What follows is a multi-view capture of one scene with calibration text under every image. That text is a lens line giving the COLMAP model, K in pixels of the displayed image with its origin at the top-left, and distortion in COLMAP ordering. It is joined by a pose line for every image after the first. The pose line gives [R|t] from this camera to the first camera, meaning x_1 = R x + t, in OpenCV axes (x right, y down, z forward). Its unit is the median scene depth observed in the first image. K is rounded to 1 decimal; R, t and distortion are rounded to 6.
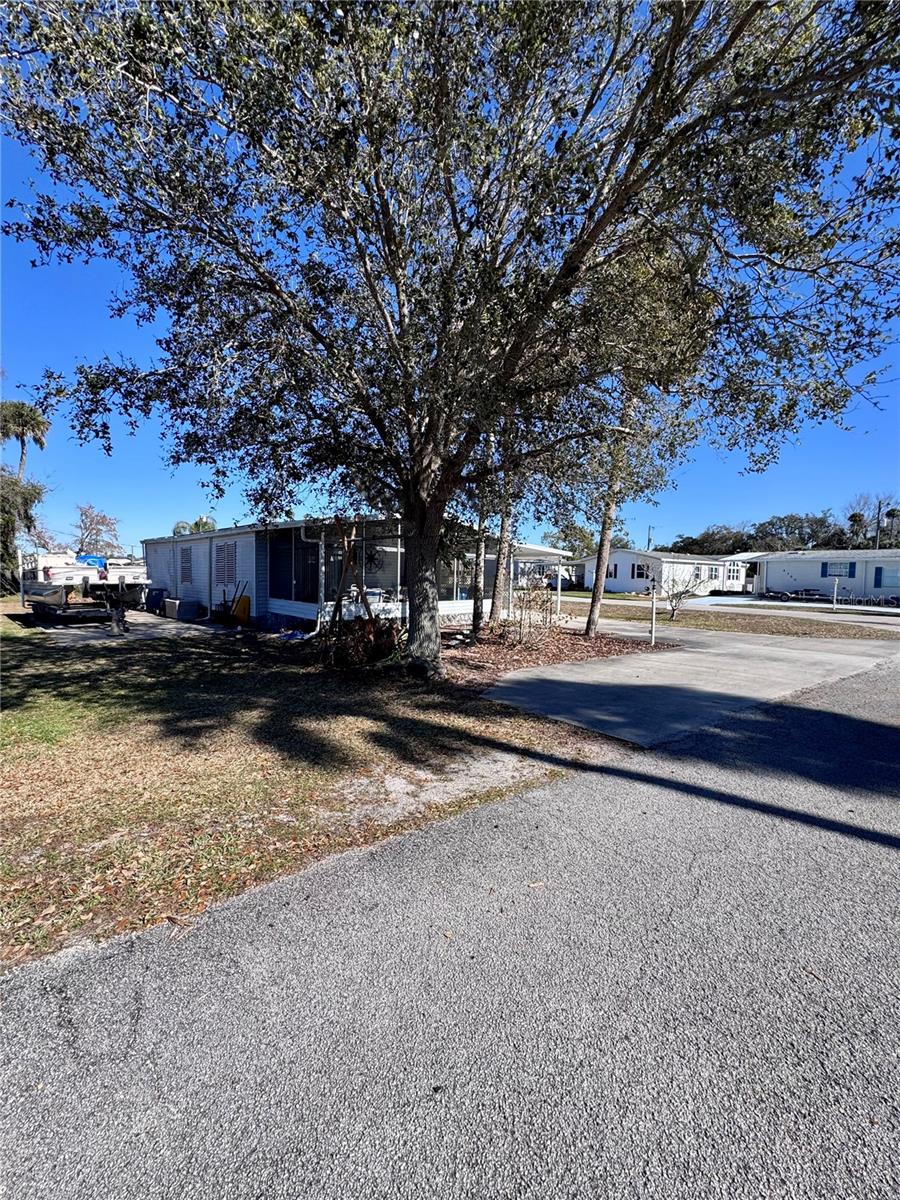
lens RADIAL K [[478.5, 0, 448.2], [0, 478.5, 595.8], [0, 0, 1]] dist [0.010418, 0.000103]
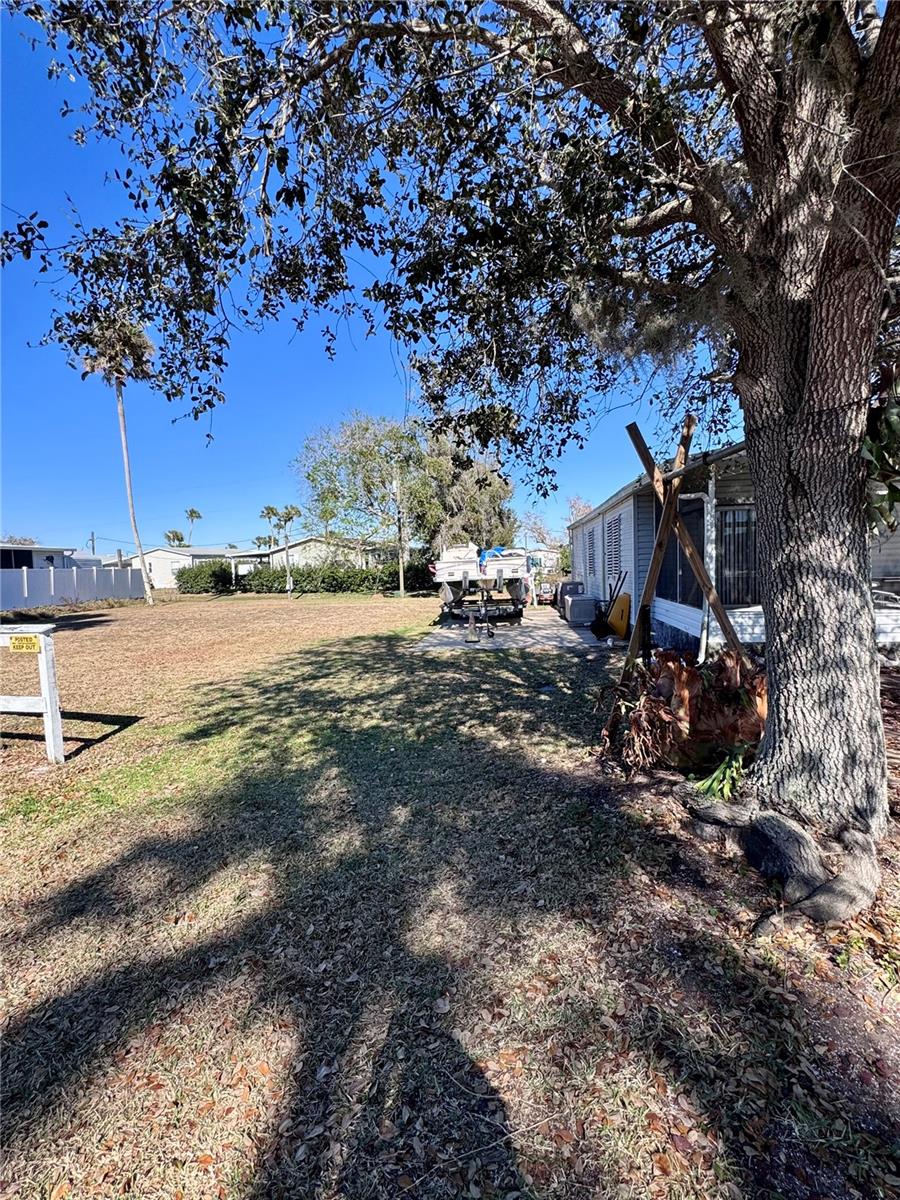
lens RADIAL K [[561.1, 0, 452.5], [0, 561.1, 606.2], [0, 0, 1]] dist [-0.000915, -0.000034]
pose [[0.616155, 0.024489, -0.787244, 0.047917], [0.004973, 0.999376, 0.034980, -0.011689], [0.787609, -0.025468, 0.615648, 0.324756]]
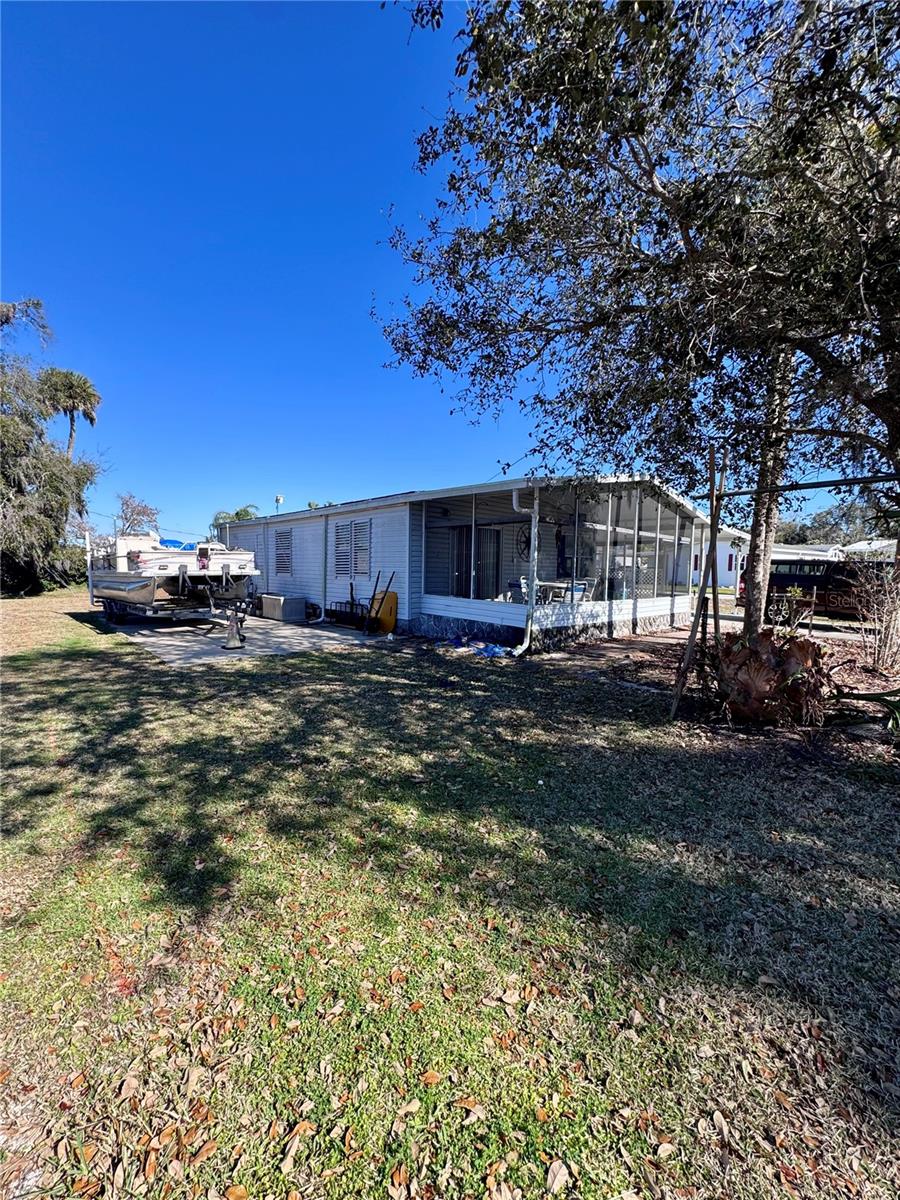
lens RADIAL K [[478.5, 0, 454.9], [0, 478.5, 596.9], [0, 0, 1]] dist [0.010418, 0.000103]
pose [[0.999350, 0.003569, -0.035870, -0.297634], [-0.002951, 0.999846, 0.017290, -0.005141], [0.035926, -0.017173, 0.999207, 0.270037]]
